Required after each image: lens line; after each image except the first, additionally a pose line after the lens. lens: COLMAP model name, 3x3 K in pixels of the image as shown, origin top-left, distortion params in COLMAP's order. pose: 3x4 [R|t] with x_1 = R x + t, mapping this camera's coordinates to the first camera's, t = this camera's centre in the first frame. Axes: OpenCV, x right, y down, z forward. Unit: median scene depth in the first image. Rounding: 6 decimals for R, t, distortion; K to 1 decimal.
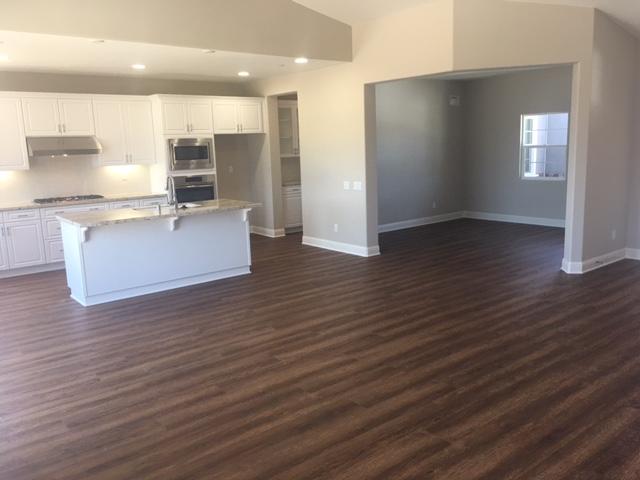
lens RADIAL K [[547.4, 0, 320.0], [0, 547.4, 240.0], [0, 0, 1]] dist [0.043920, 0.000723]
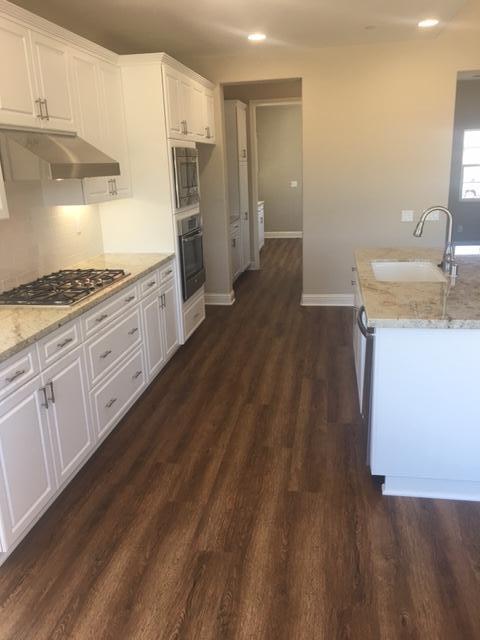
lens RADIAL K [[547.4, 0, 240.0], [0, 547.4, 320.0], [0, 0, 1]] dist [0.043920, 0.000723]
pose [[0.744557, -0.173963, 0.644493, -0.554959], [0.121661, 0.984641, 0.125225, -0.072902], [-0.656378, -0.014827, 0.754286, 0.518617]]
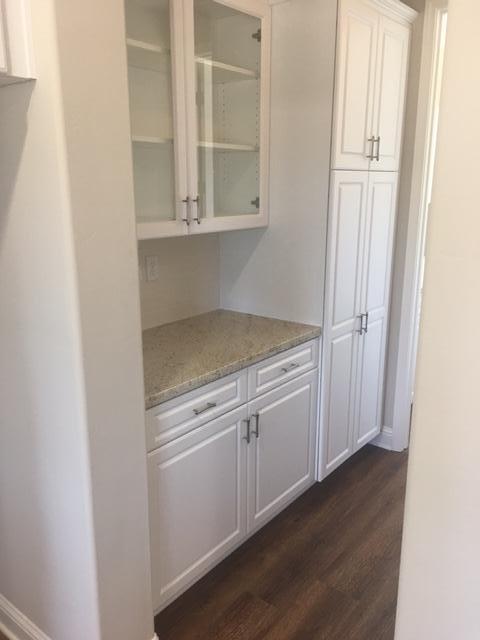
lens RADIAL K [[547.4, 0, 240.0], [0, 547.4, 320.0], [0, 0, 1]] dist [0.043920, 0.000723]
pose [[0.976892, -0.036091, 0.210665, -0.083212], [0.020434, 0.996896, 0.076036, -0.152265], [-0.212755, -0.069974, 0.974597, 0.888130]]
